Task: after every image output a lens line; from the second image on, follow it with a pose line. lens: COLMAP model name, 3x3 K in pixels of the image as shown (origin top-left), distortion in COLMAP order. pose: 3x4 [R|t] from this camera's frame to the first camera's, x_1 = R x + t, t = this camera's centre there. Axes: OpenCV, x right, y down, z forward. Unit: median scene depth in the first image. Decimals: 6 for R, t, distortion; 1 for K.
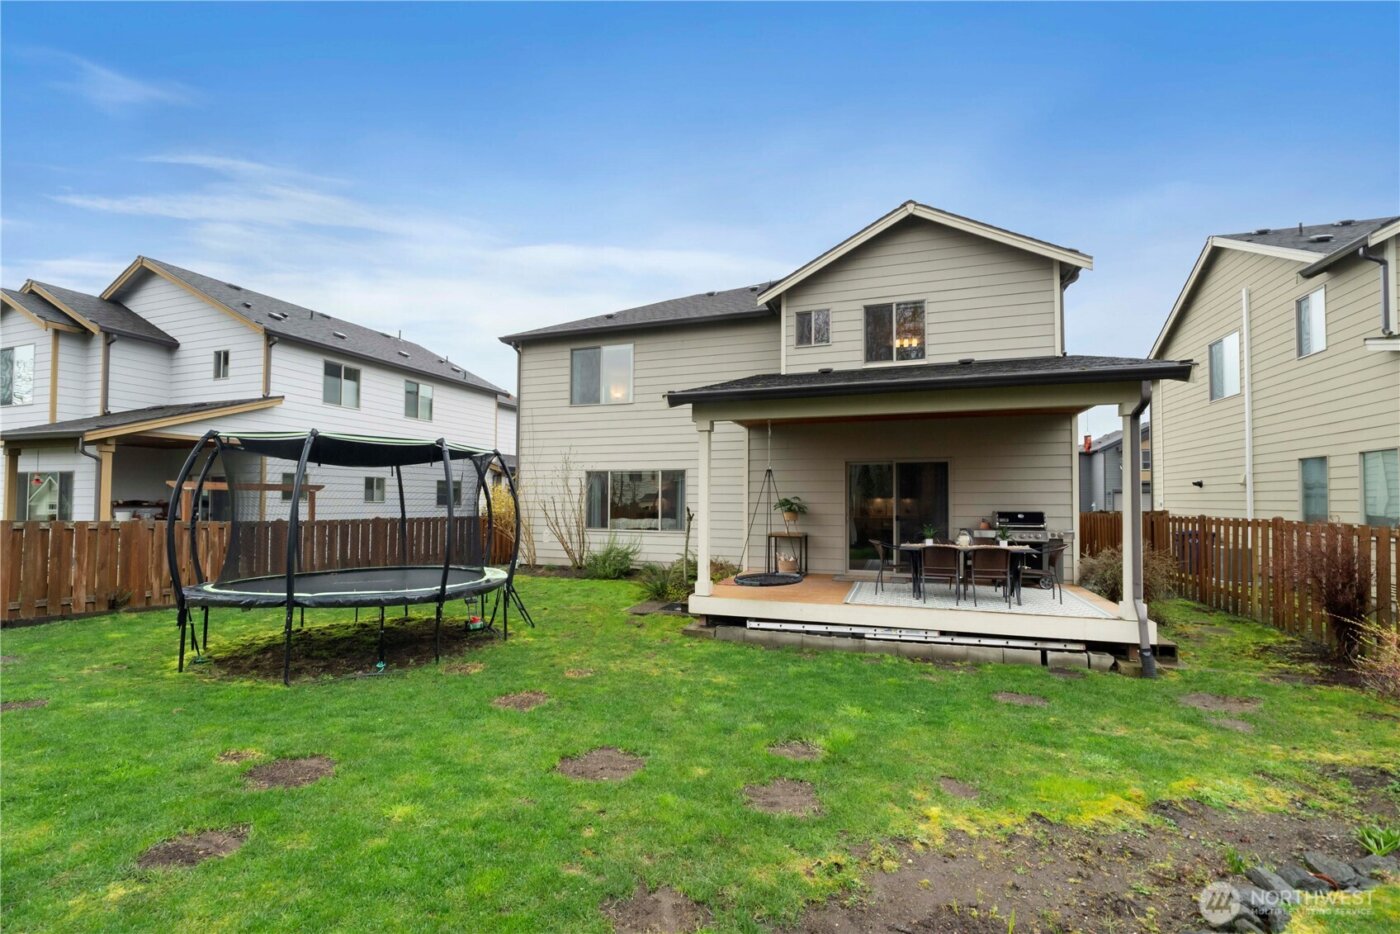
lens RADIAL K [[604.8, 0, 698.2], [0, 604.8, 474.4], [0, 0, 1]] dist [-0.013344, -0.001148]
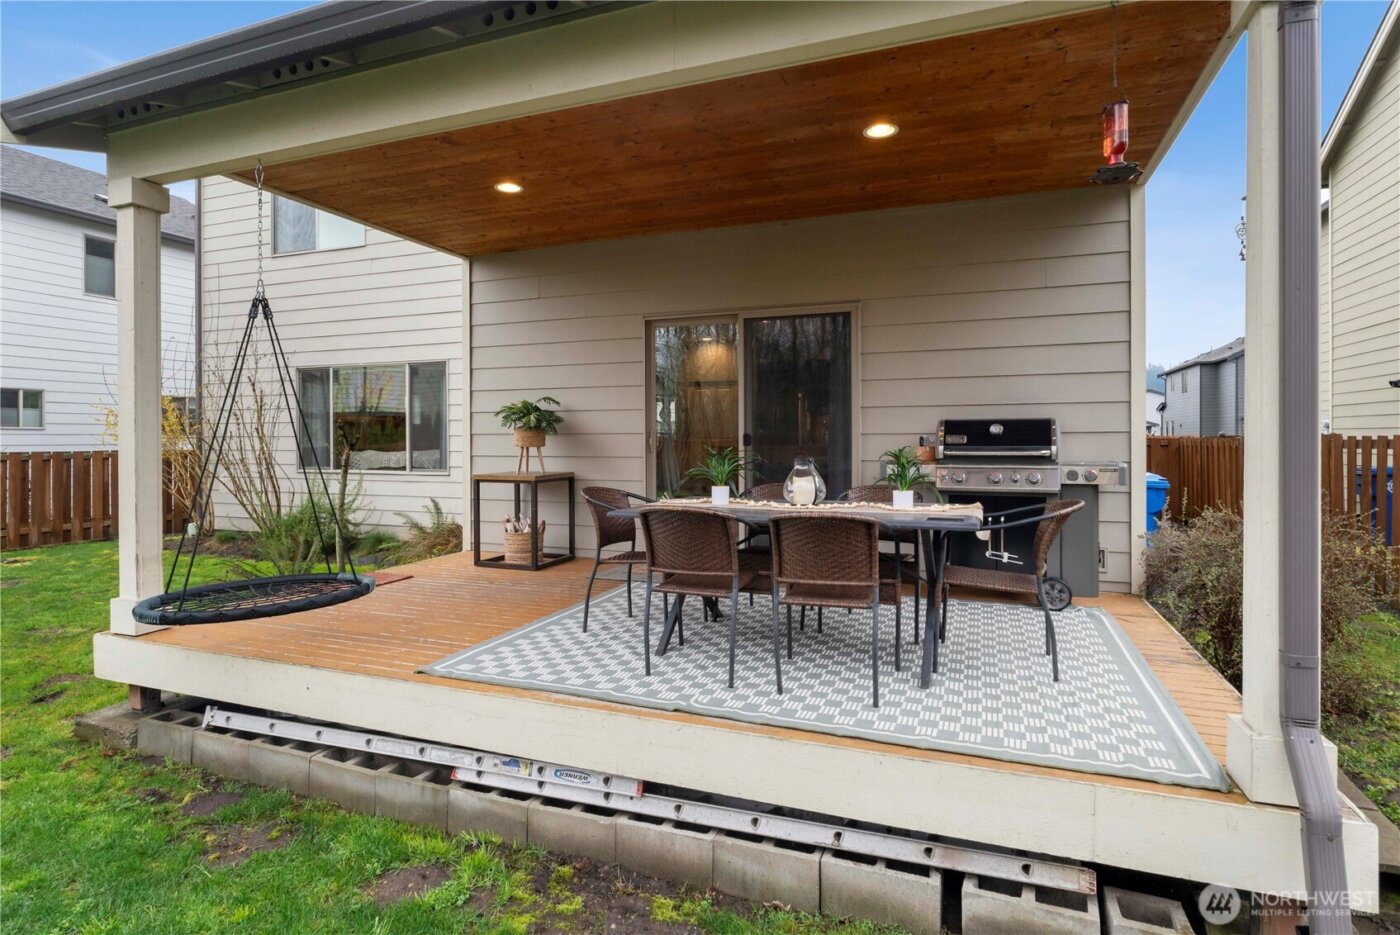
lens RADIAL K [[750.9, 0, 693.9], [0, 750.9, 438.8], [0, 0, 1]] dist [-0.020006, 0.000895]
pose [[0.999279, -0.007492, -0.037217, 0.356852], [0.009217, 0.998880, 0.046407, 0.051419], [0.036828, -0.046717, 0.998229, 0.499335]]
